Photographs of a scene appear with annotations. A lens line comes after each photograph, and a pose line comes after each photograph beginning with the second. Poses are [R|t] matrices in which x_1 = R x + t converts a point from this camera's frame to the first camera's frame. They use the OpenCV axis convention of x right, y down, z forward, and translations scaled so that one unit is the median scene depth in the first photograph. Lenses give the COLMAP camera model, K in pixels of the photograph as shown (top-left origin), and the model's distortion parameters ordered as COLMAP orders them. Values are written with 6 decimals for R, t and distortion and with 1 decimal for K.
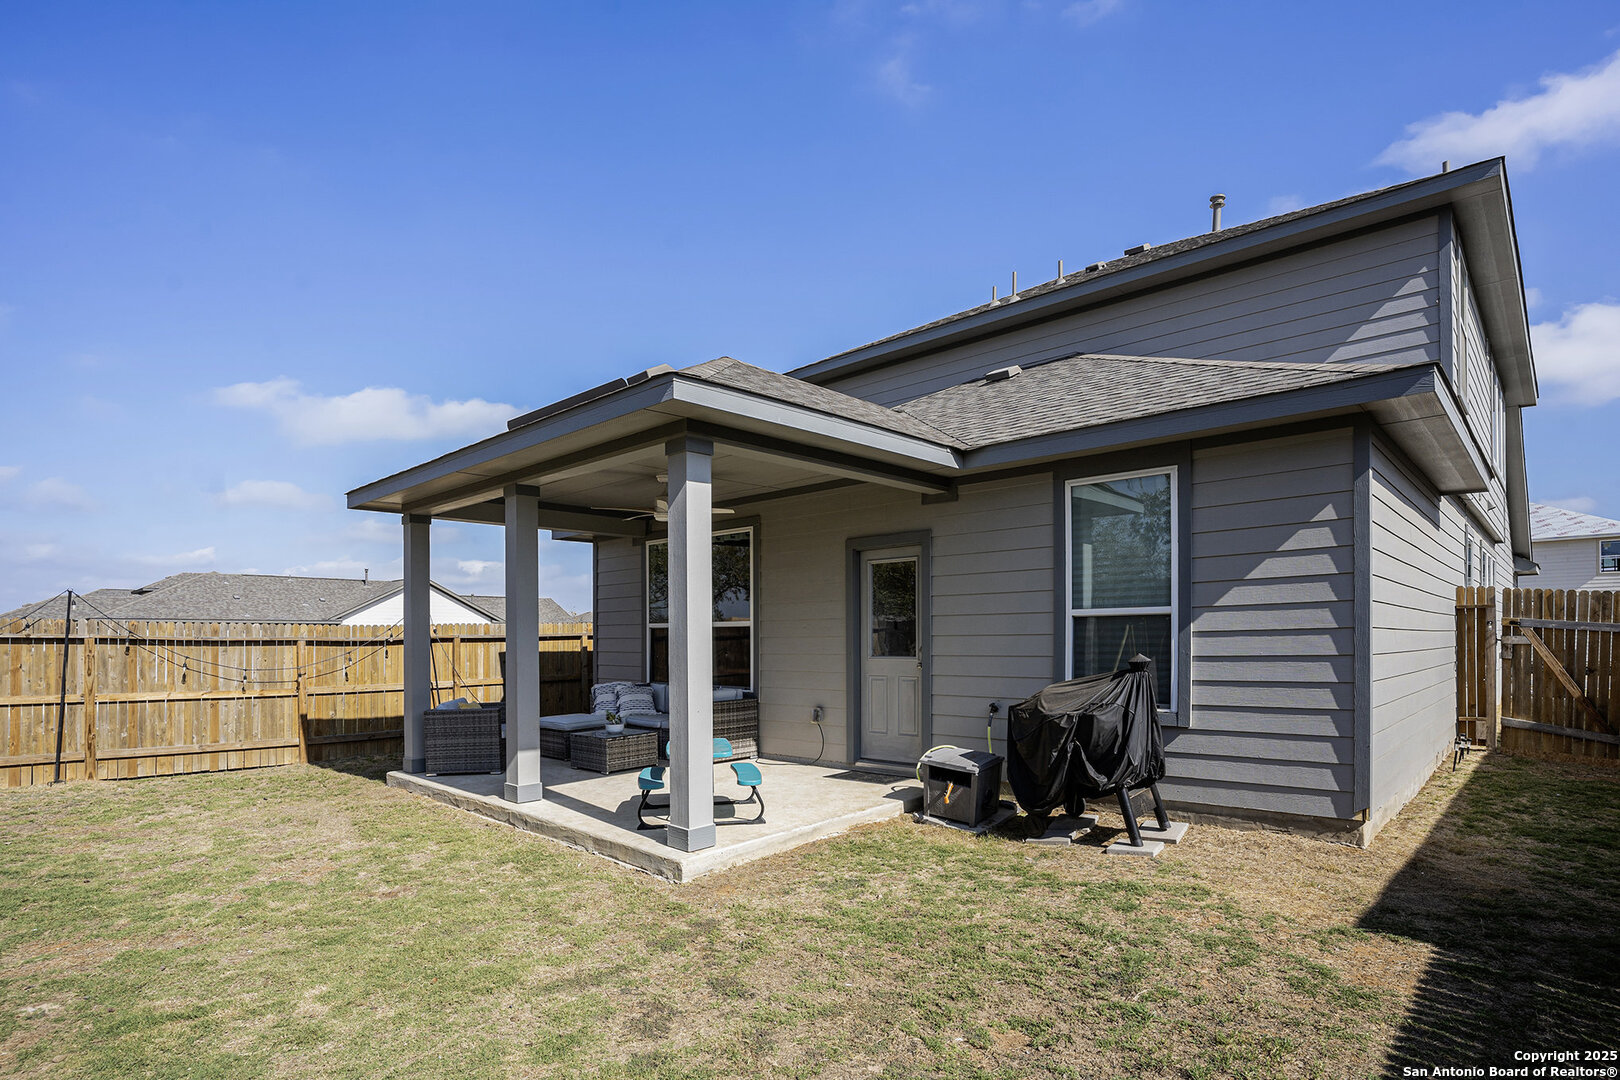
lens RADIAL K [[810.0, 0, 809.6], [0, 810.0, 514.9], [0, 0, 1]] dist [-0.076546, 0.032019]
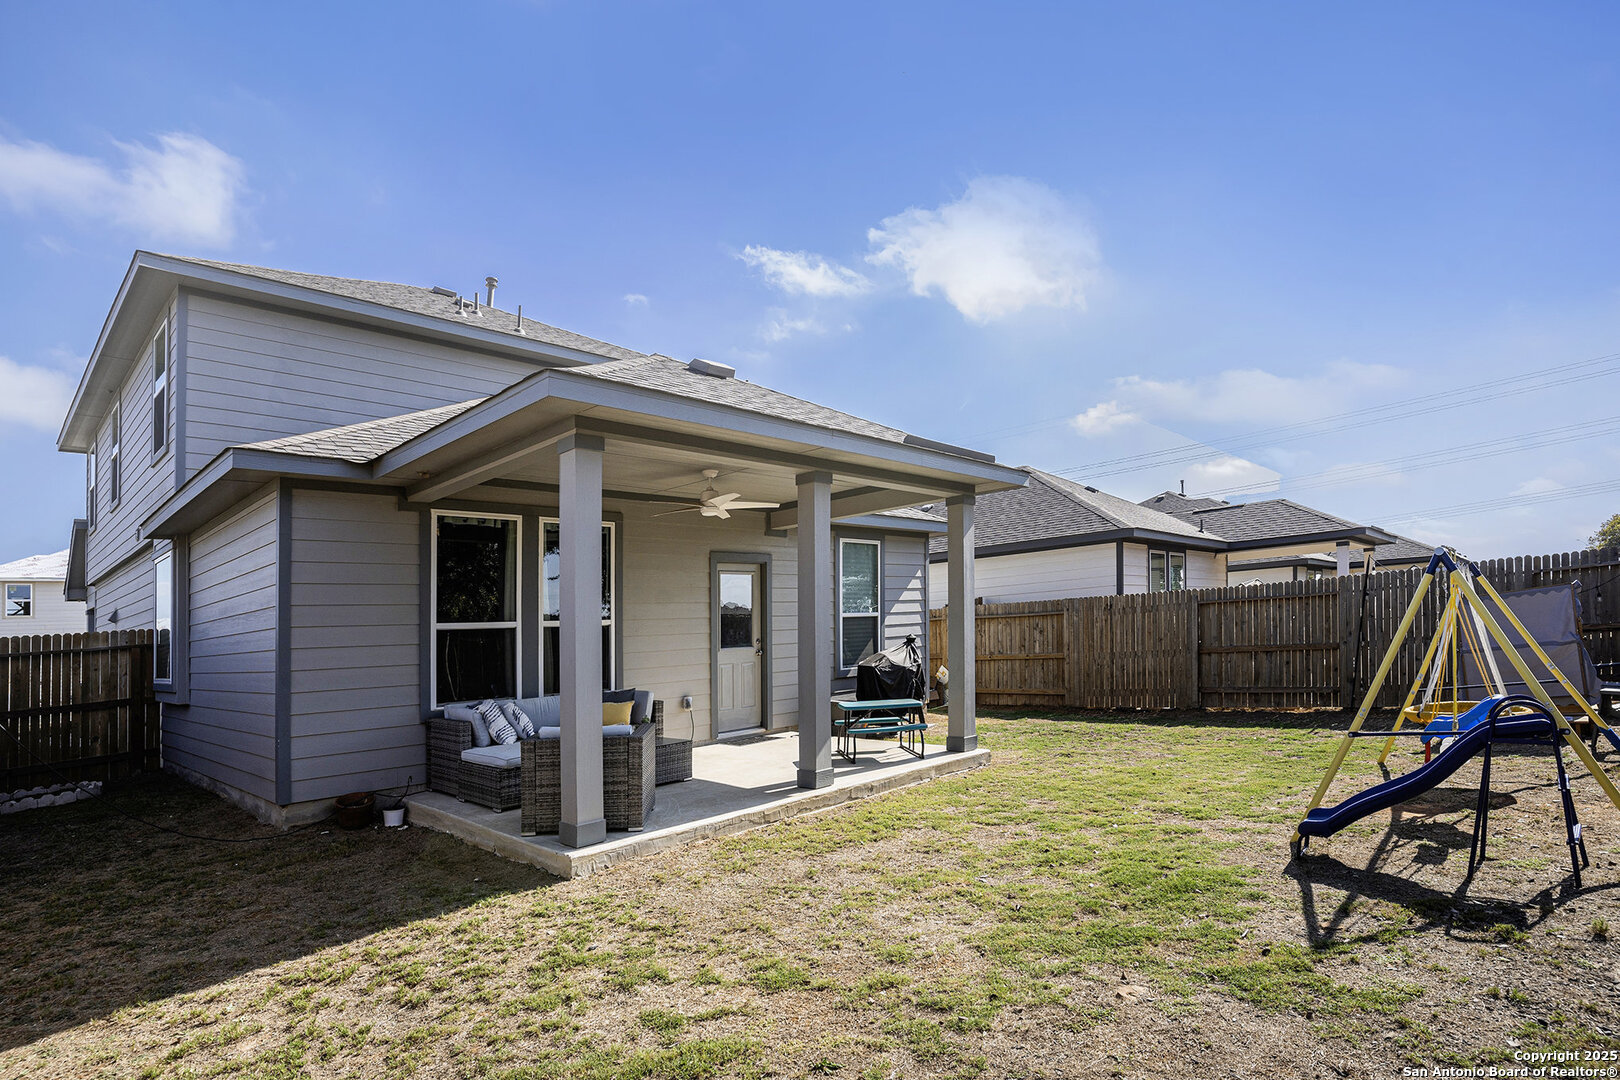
lens RADIAL K [[810.0, 0, 809.6], [0, 810.0, 514.9], [0, 0, 1]] dist [-0.076546, 0.032019]
pose [[0.047485, 0.150118, 0.987527, -0.581297], [-0.100908, 0.984306, -0.144776, 0.069030], [-0.993762, -0.092774, 0.061888, 0.400777]]
